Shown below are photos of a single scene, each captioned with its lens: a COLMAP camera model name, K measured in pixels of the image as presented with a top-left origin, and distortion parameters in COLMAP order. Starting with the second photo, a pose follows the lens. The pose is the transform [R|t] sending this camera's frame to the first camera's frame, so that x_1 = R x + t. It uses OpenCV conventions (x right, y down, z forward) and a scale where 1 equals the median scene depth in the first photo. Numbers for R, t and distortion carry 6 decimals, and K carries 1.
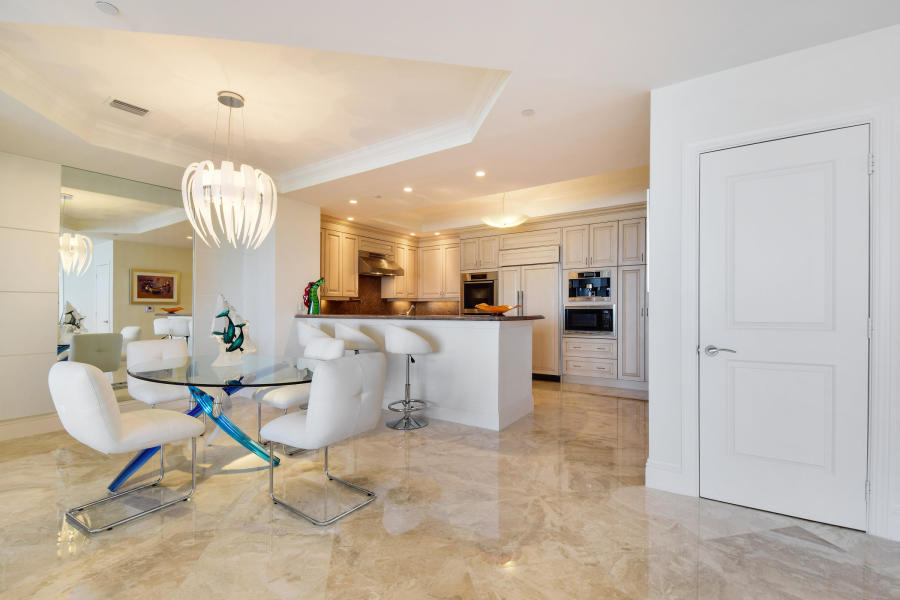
lens RADIAL K [[400.0, 0, 446.1], [0, 400.0, 309.2], [0, 0, 1]] dist [0.000919, 0.000042]
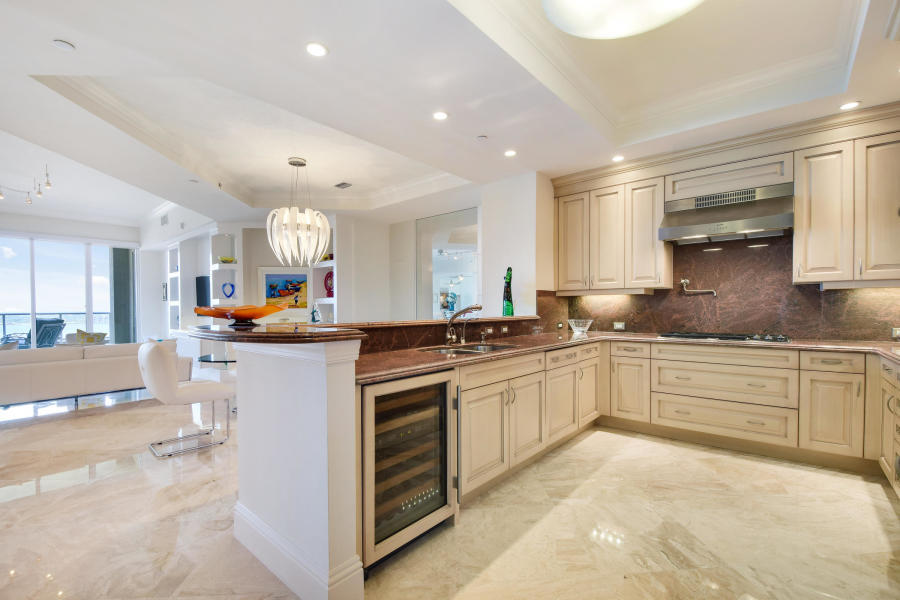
lens RADIAL K [[395.3, 0, 447.6], [0, 395.3, 305.2], [0, 0, 1]] dist [0.001384, -0.013668]
pose [[-0.125930, -0.001023, -0.992039, 0.399739], [0.001286, 0.999998, -0.001195, -0.005931], [0.992038, -0.001427, -0.125928, 0.861934]]
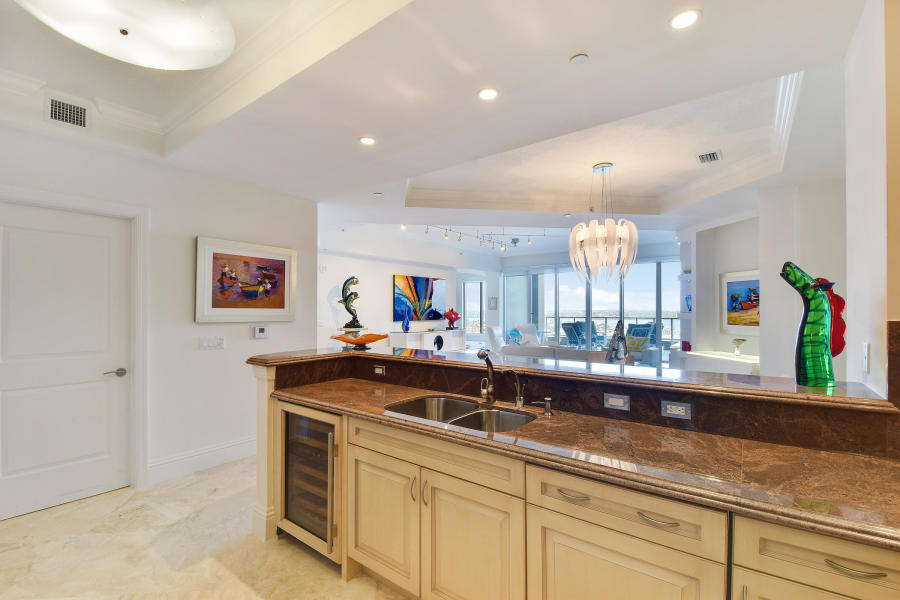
lens RADIAL K [[395.3, 0, 447.6], [0, 395.3, 305.2], [0, 0, 1]] dist [0.001384, -0.013668]
pose [[-0.998489, 0.003451, 0.054846, -0.080383], [0.003246, 0.999987, -0.003825, -0.044260], [-0.054858, -0.003641, -0.998488, 1.170274]]
